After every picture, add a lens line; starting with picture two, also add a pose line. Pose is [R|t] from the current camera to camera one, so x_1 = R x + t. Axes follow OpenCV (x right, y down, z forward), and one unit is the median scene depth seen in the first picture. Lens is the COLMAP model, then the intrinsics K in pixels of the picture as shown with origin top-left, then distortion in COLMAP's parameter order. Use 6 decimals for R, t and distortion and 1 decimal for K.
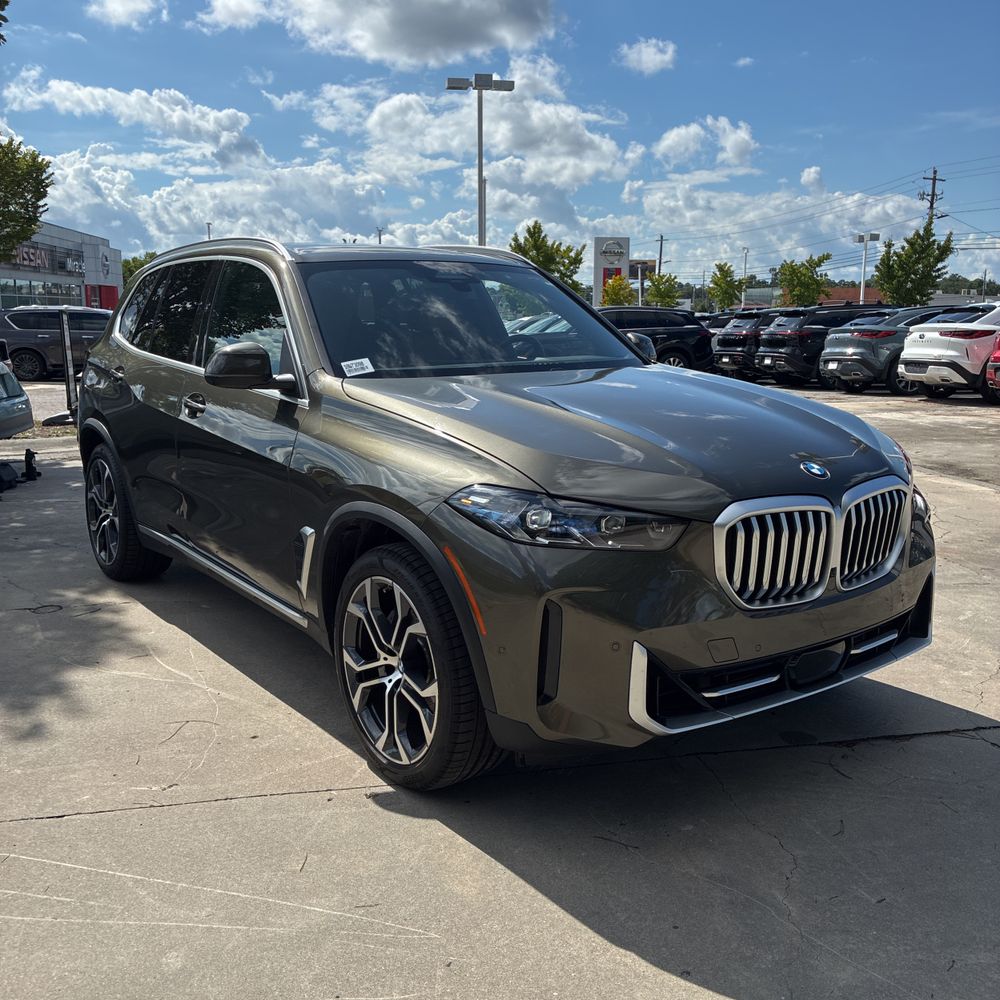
lens RADIAL K [[1017.0, 0, 495.0], [0, 1017.0, 504.2], [0, 0, 1]] dist [0.024540, 0.005104]
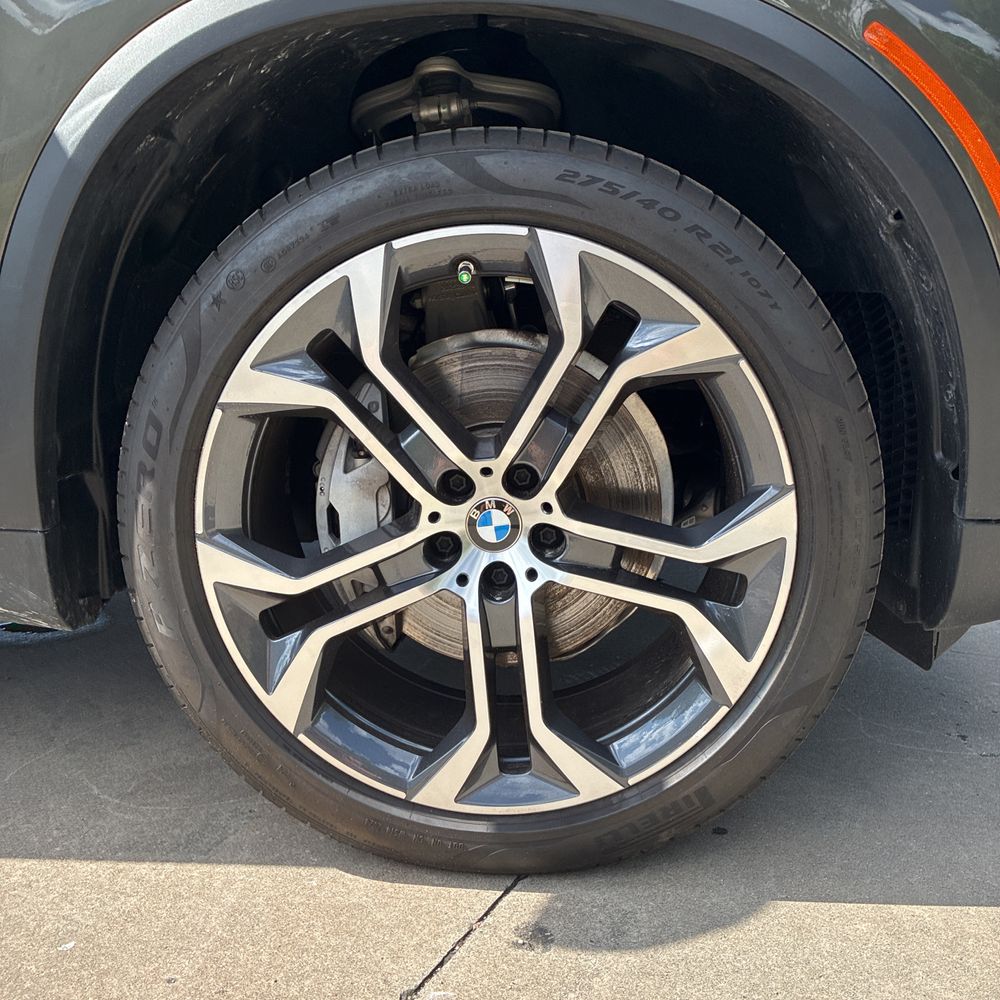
lens RADIAL K [[1036.3, 0, 512.1], [0, 1036.3, 501.9], [0, 0, 1]] dist [0.015701, 0.019262]
pose [[0.638232, -0.156843, 0.753698, -0.191986], [0.137789, 0.986490, 0.088606, 0.070470], [-0.757413, 0.047300, 0.651221, 0.445371]]
